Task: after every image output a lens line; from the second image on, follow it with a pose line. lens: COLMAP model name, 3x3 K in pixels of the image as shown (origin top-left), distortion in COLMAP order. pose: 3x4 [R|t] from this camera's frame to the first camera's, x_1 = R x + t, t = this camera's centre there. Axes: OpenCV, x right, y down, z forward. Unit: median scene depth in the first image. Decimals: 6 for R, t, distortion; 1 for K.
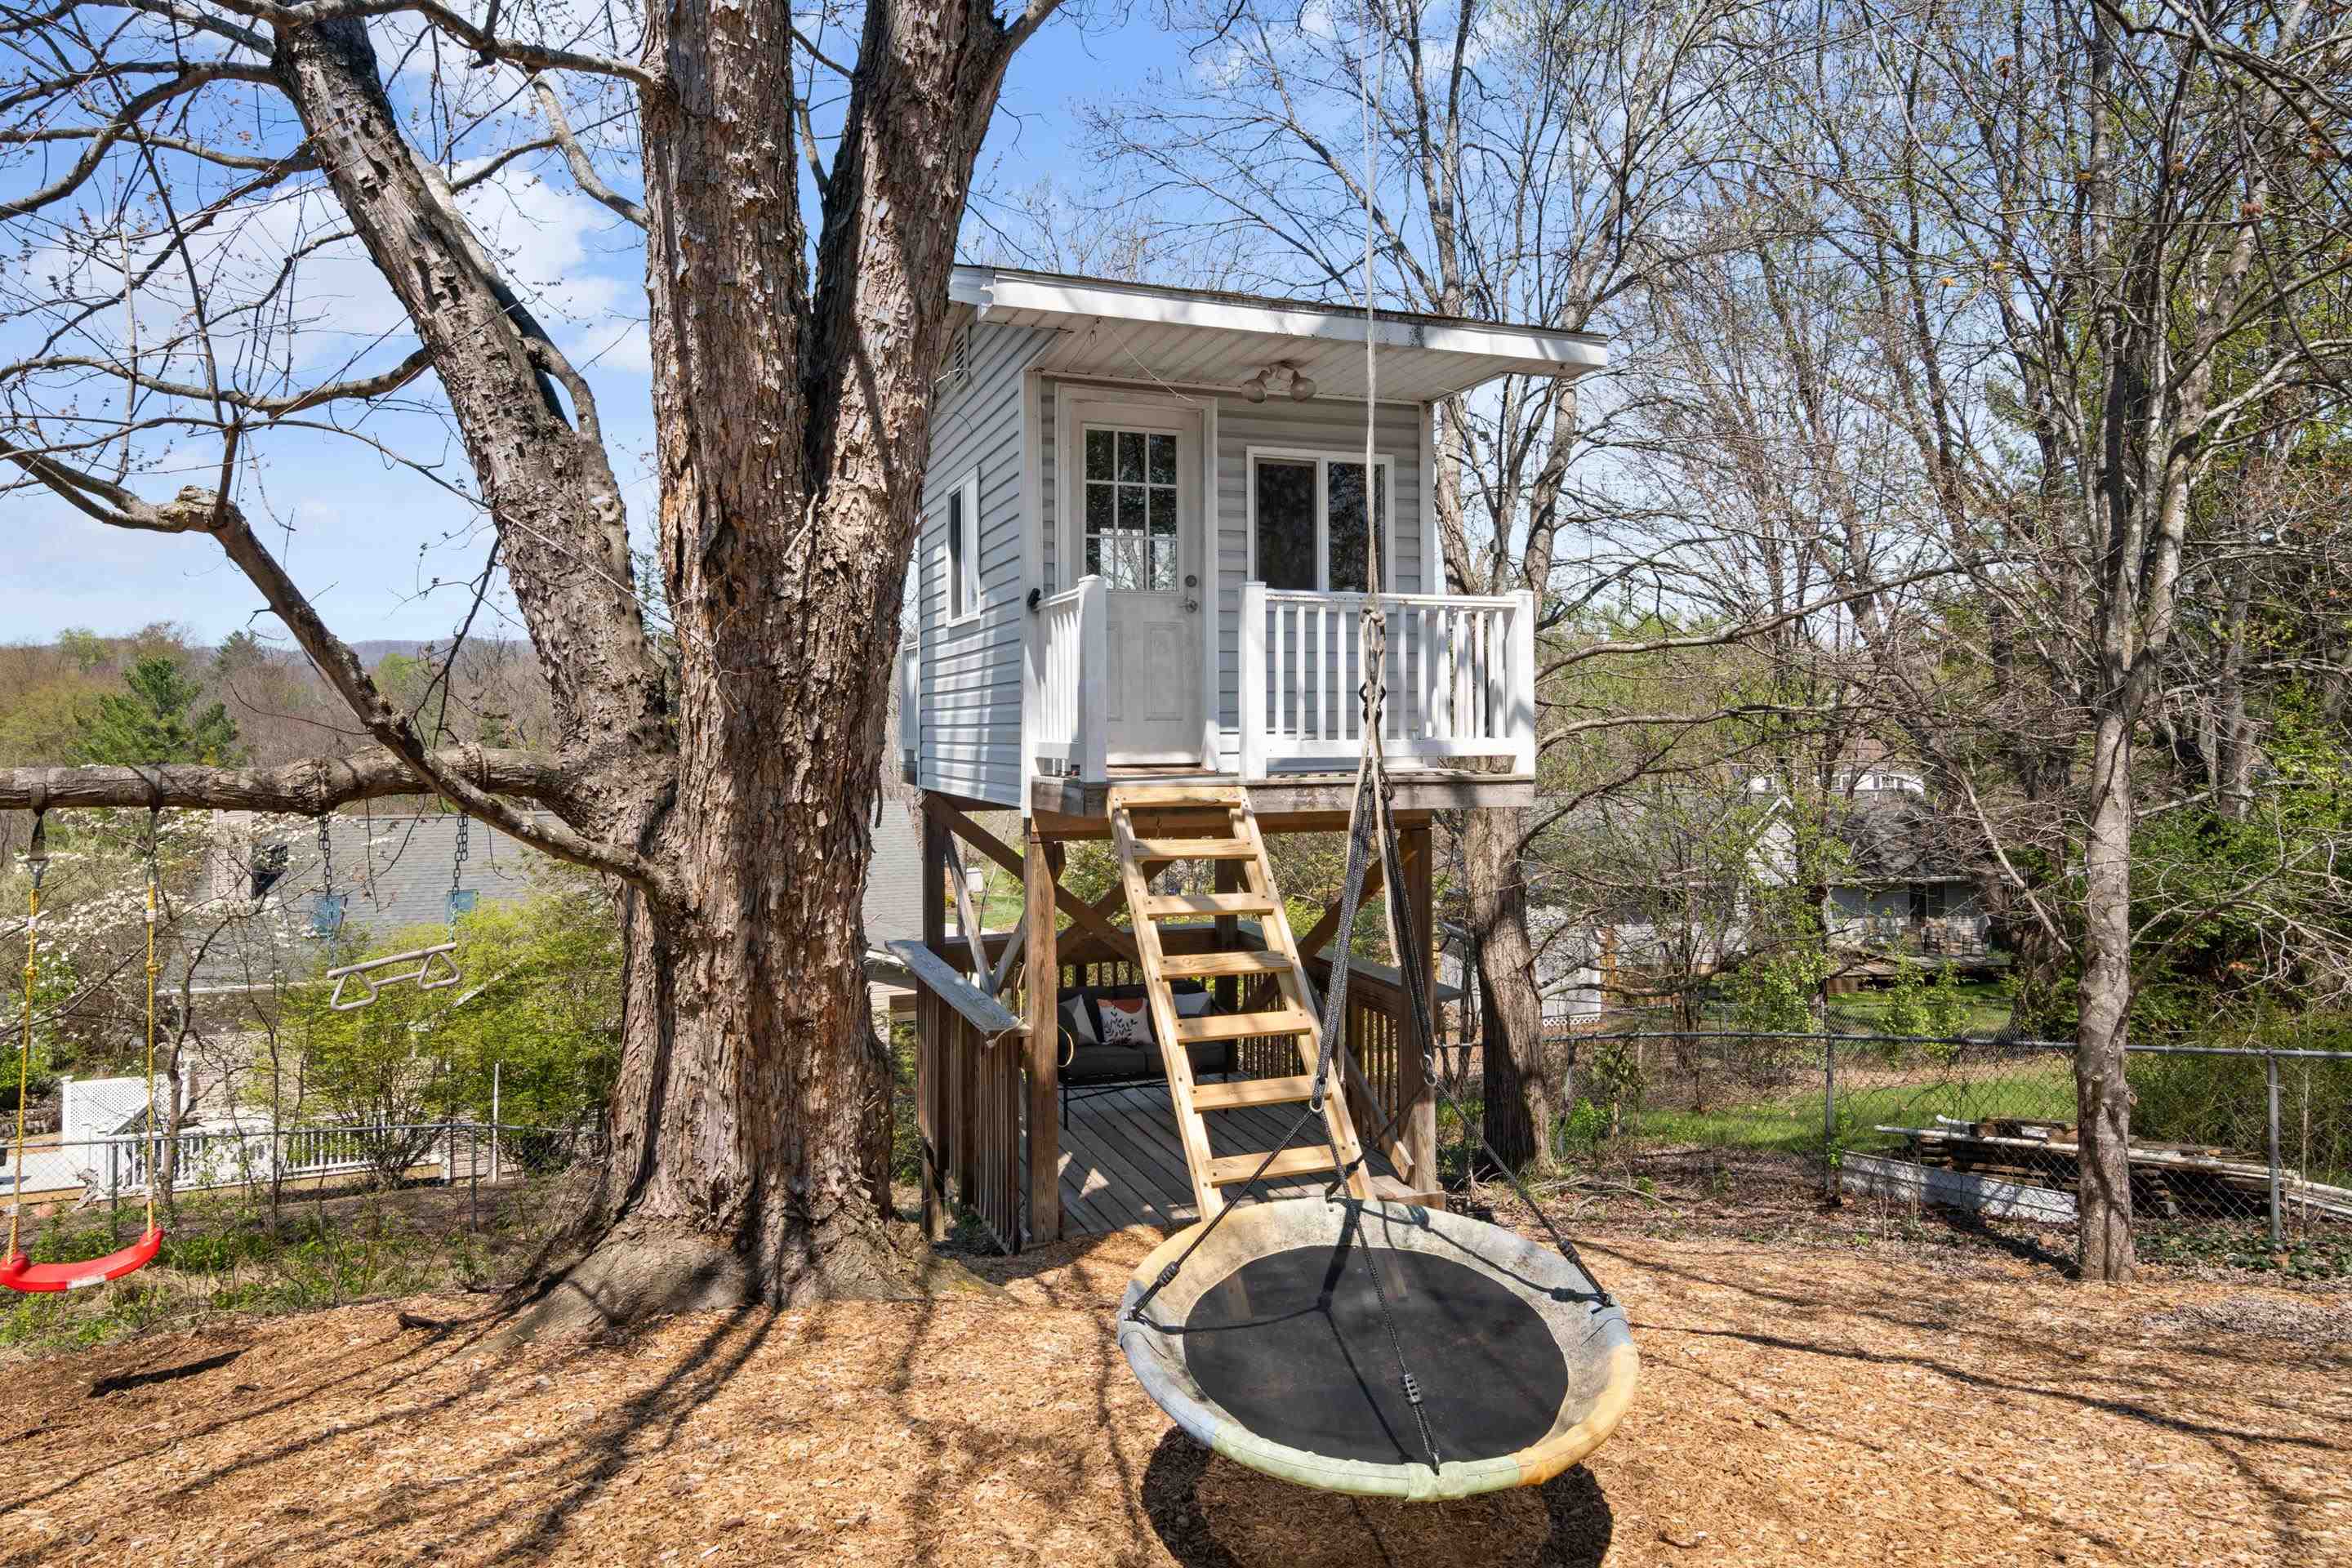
lens RADIAL K [[1317.1, 0, 1179.9], [0, 1317.1, 752.1], [0, 0, 1]] dist [-0.007654, -0.001129]
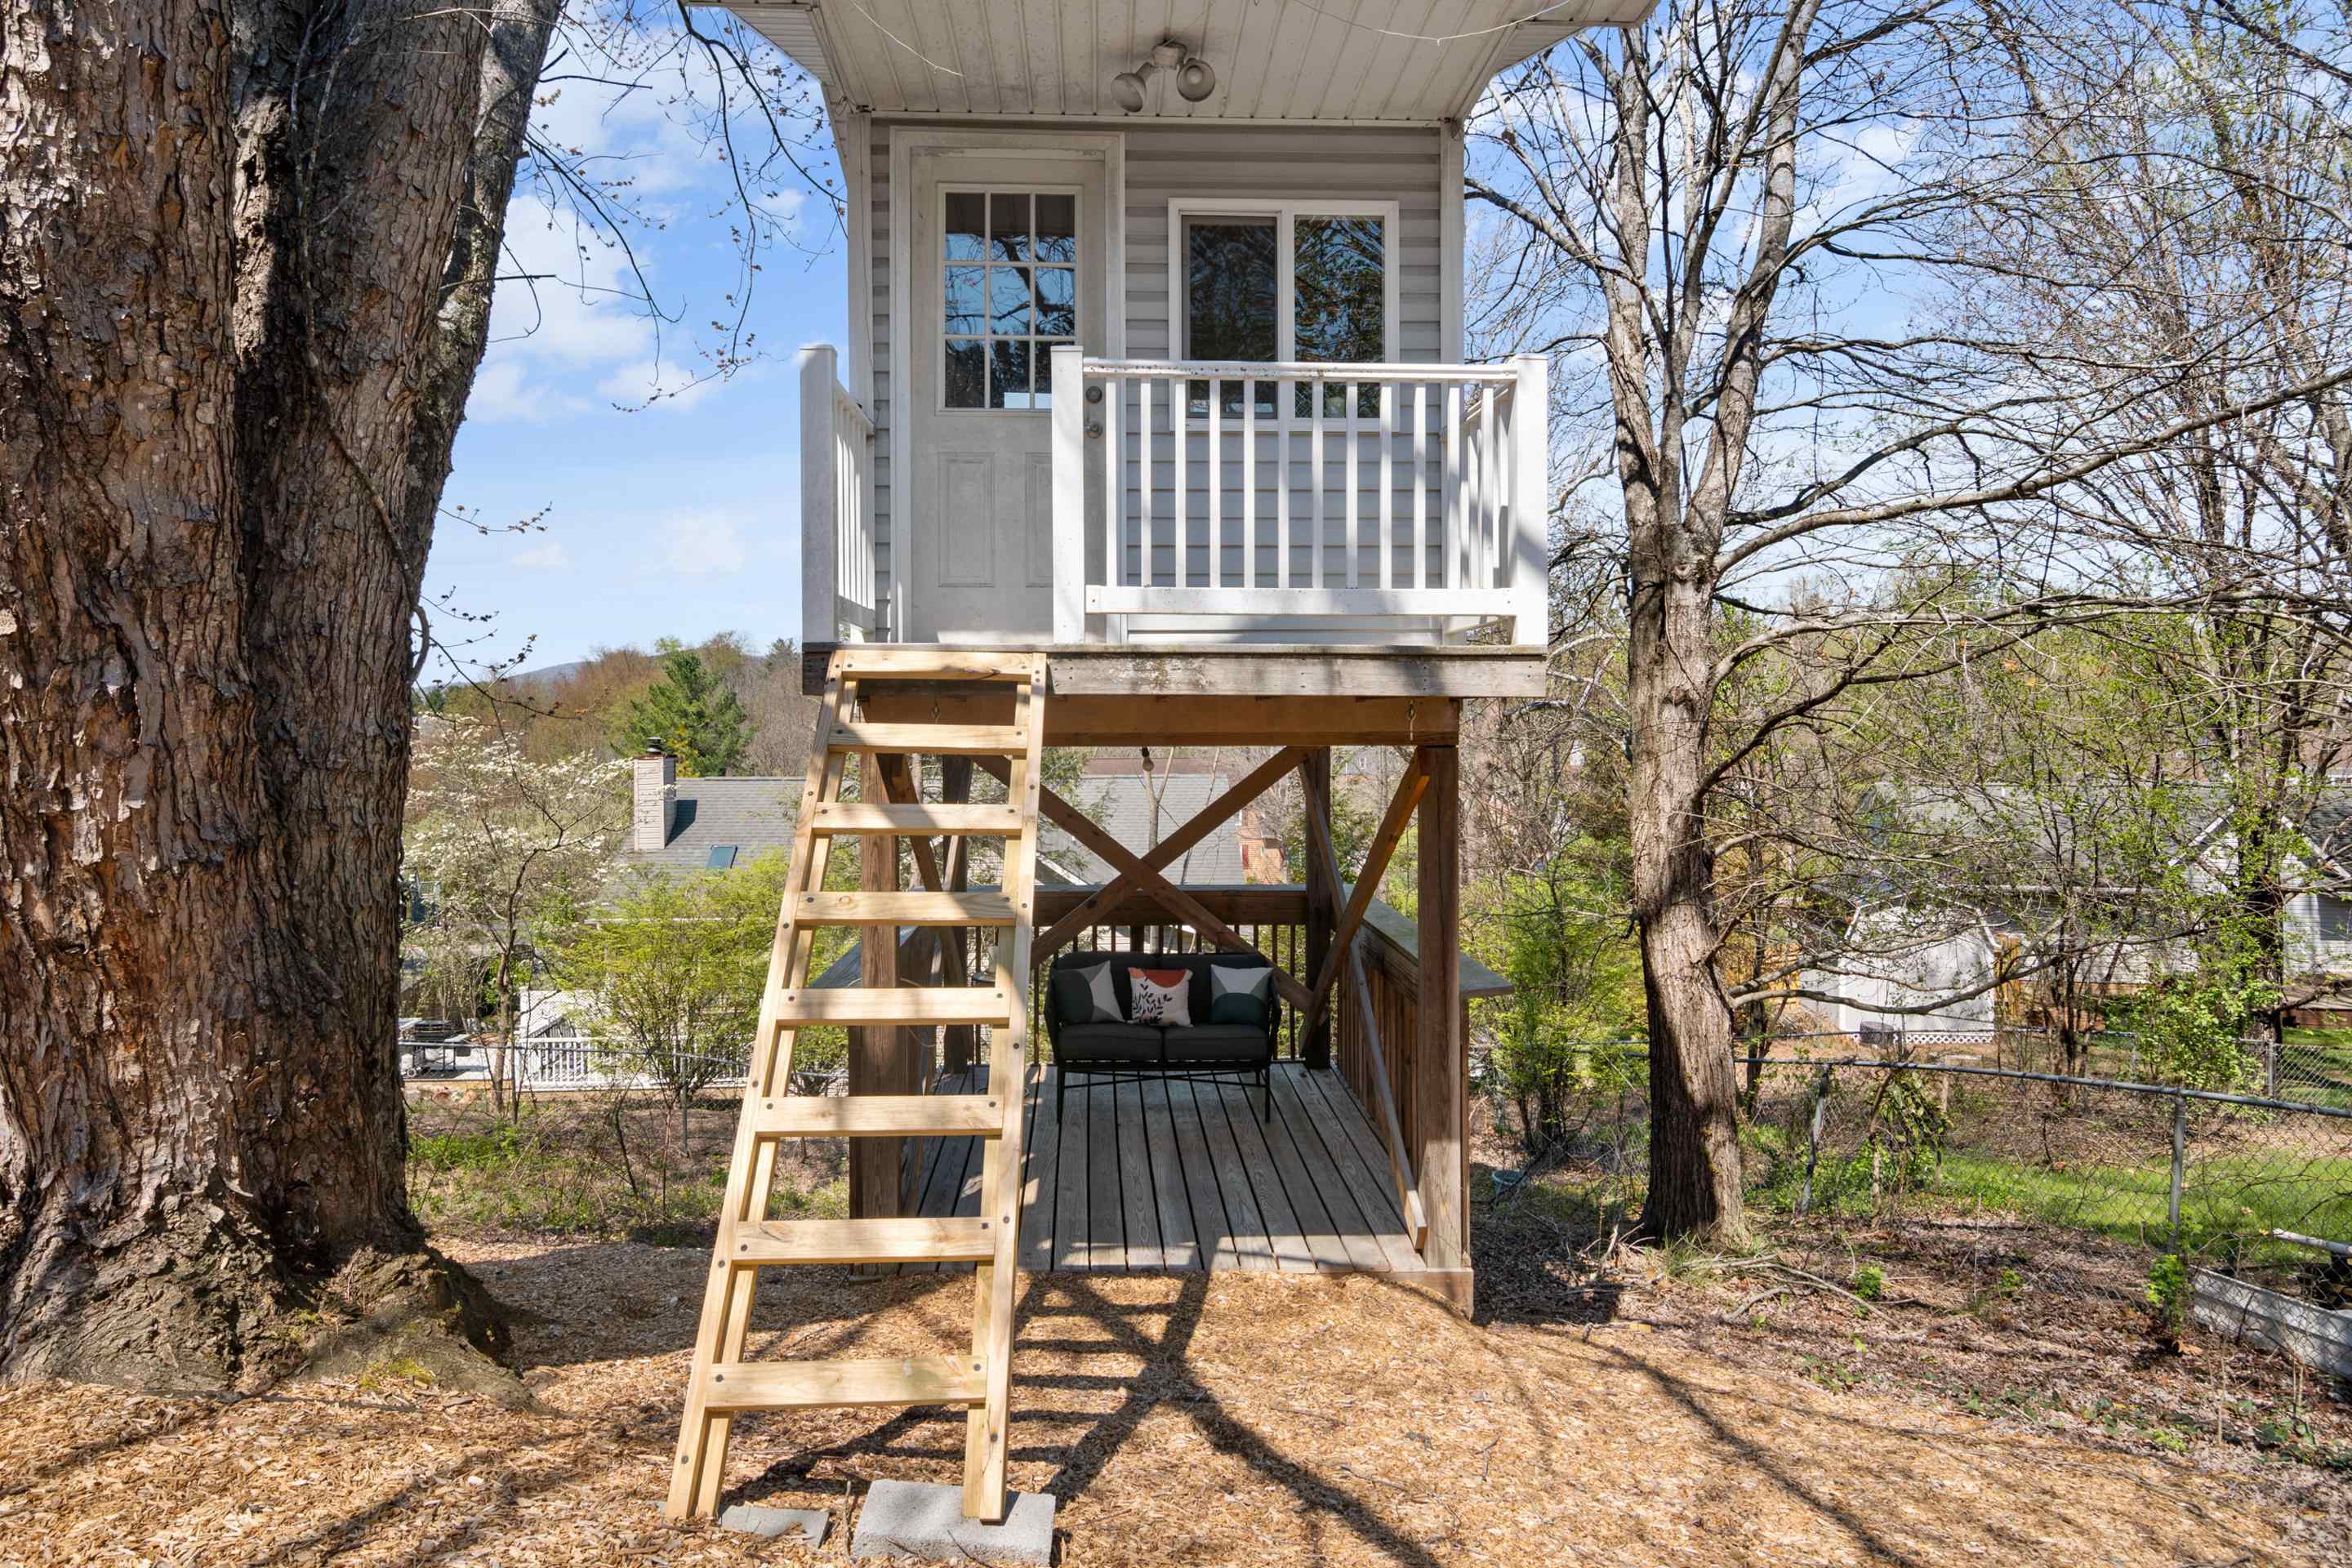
lens RADIAL K [[1264.6, 0, 1174.5], [0, 1264.6, 755.9], [0, 0, 1]] dist [-0.015794, 0.000290]
pose [[0.957755, 0.015889, -0.287146, 0.272845], [-0.011746, 0.999801, 0.016145, 0.061723], [0.287346, -0.012091, 0.957751, 0.369592]]
